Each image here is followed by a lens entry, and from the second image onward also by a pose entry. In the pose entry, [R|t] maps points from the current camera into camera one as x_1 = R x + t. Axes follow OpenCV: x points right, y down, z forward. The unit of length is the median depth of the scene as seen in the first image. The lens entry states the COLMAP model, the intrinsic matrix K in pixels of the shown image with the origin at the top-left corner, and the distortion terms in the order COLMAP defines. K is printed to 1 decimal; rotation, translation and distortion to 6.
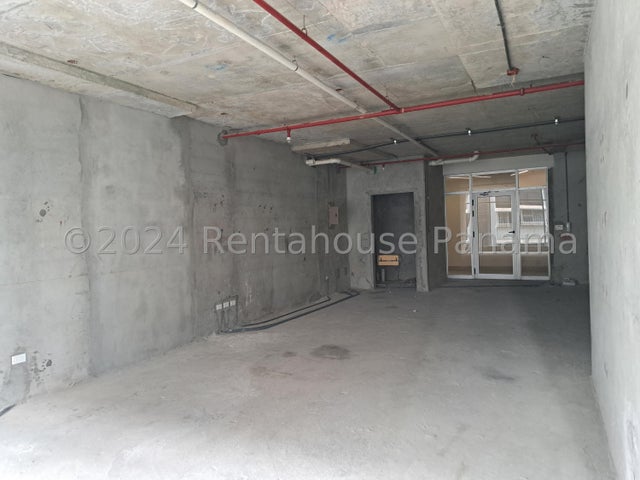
lens RADIAL K [[461.7, 0, 322.8], [0, 461.7, 239.0], [0, 0, 1]] dist [0.073879, -0.069739]
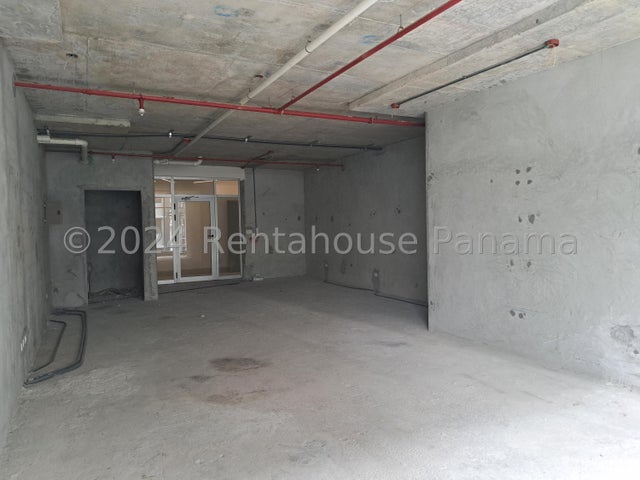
lens RADIAL K [[461.7, 0, 322.8], [0, 461.7, 239.0], [0, 0, 1]] dist [0.073879, -0.069739]
pose [[0.593412, -0.003607, 0.804891, -0.529163], [0.019295, 0.999766, -0.009745, 0.013262], [-0.804668, 0.021313, 0.593343, 0.290043]]
